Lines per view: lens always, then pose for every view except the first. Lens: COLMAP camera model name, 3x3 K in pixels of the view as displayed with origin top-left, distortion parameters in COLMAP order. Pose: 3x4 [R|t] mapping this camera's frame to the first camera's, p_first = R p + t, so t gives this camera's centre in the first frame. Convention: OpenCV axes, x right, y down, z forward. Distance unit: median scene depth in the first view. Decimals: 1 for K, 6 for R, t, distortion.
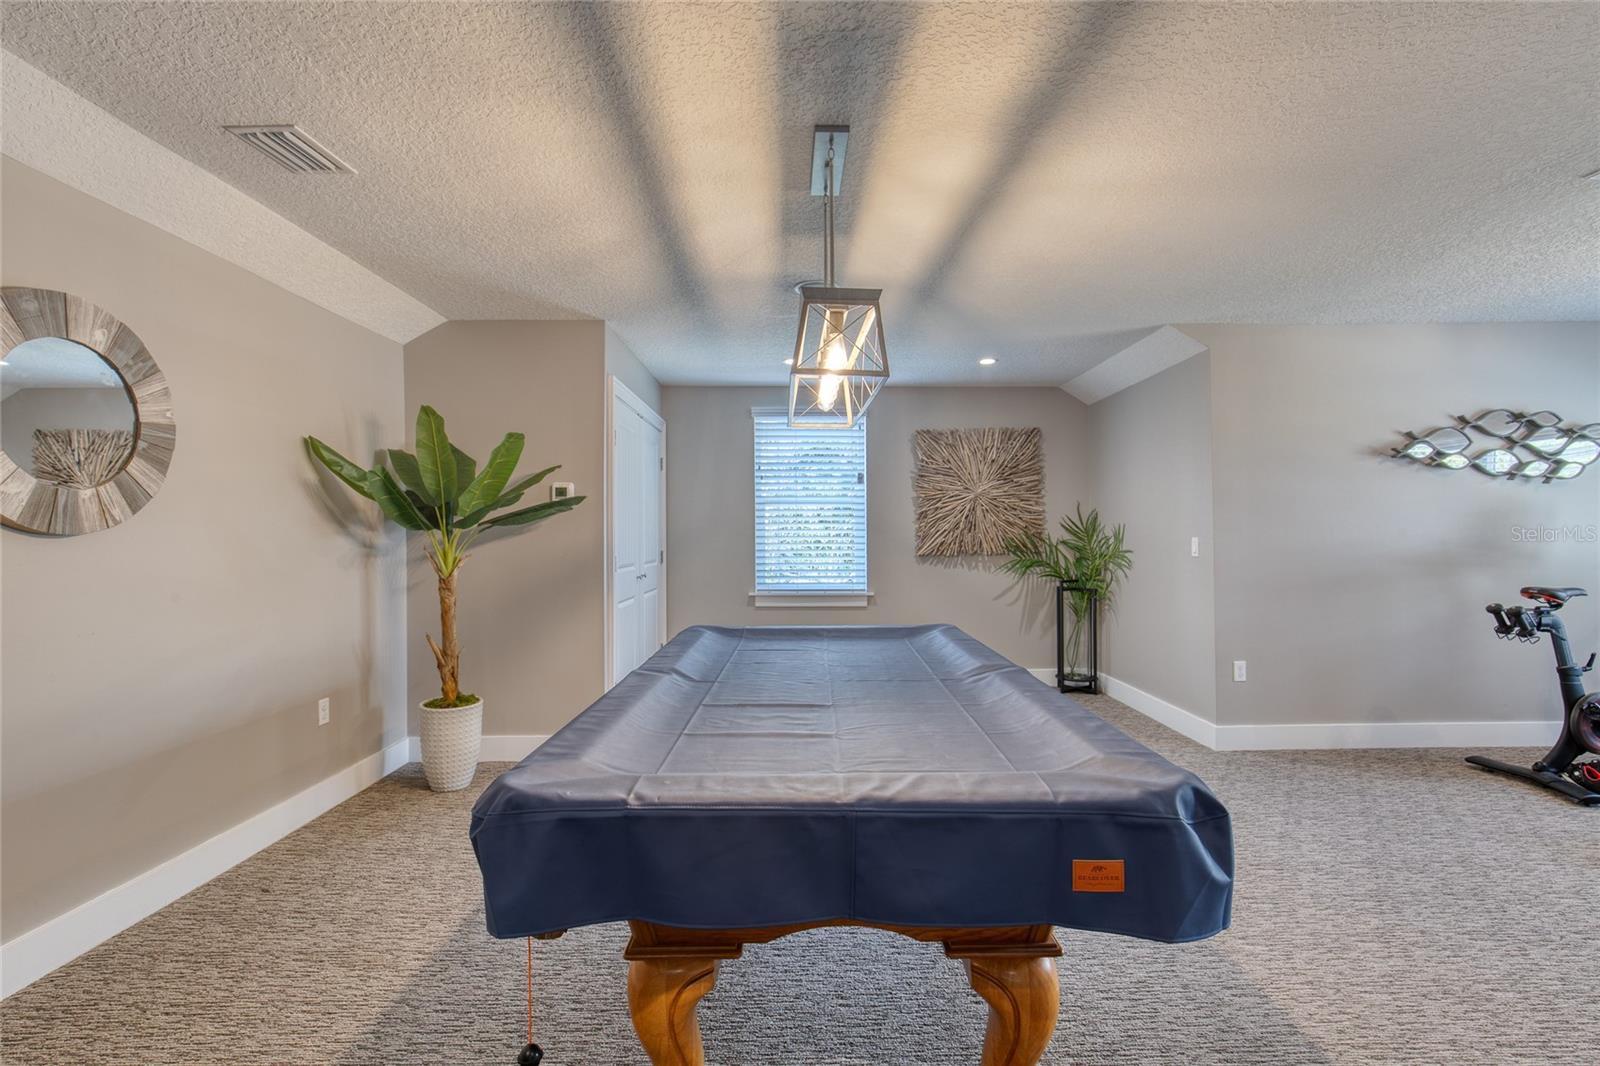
lens RADIAL K [[733.8, 0, 808.7], [0, 733.8, 531.9], [0, 0, 1]] dist [-0.016454, 0.006578]
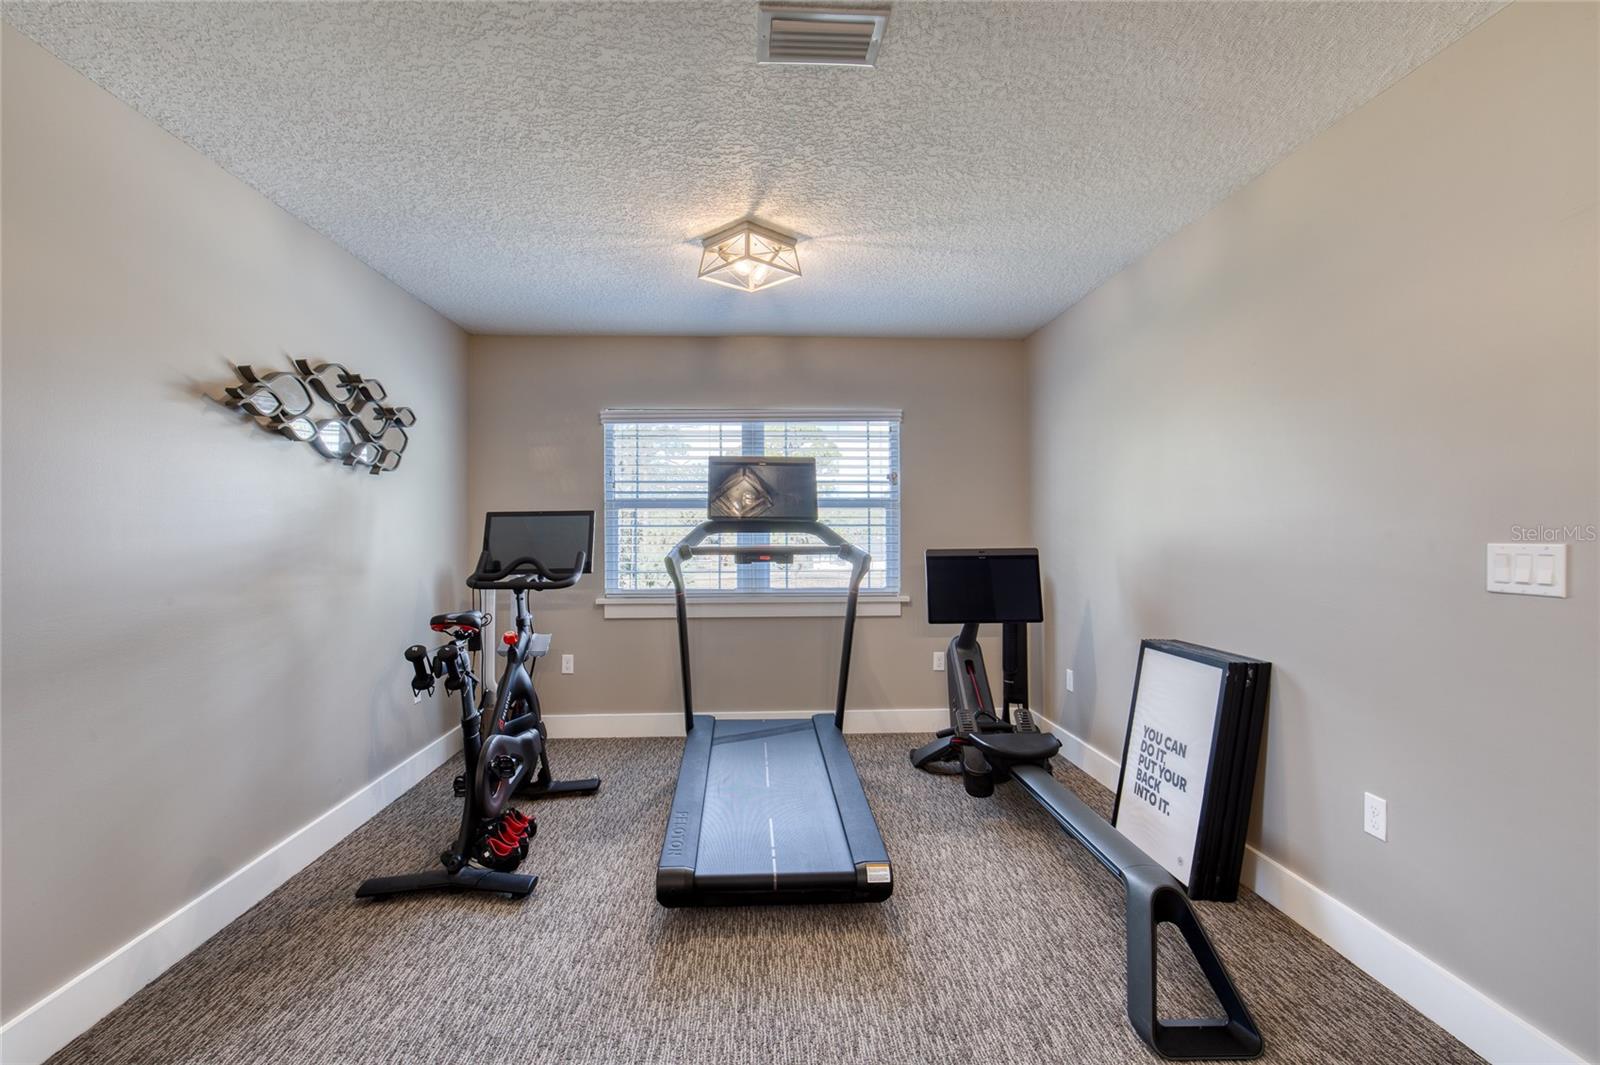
lens RADIAL K [[733.8, 0, 763.1], [0, 733.8, 527.0], [0, 0, 1]] dist [-0.016454, 0.006578]
pose [[-0.019763, 0.013200, 0.999718, 0.236589], [0.009237, 0.999873, -0.013020, 0.002368], [-0.999762, 0.008977, -0.019883, 0.602452]]
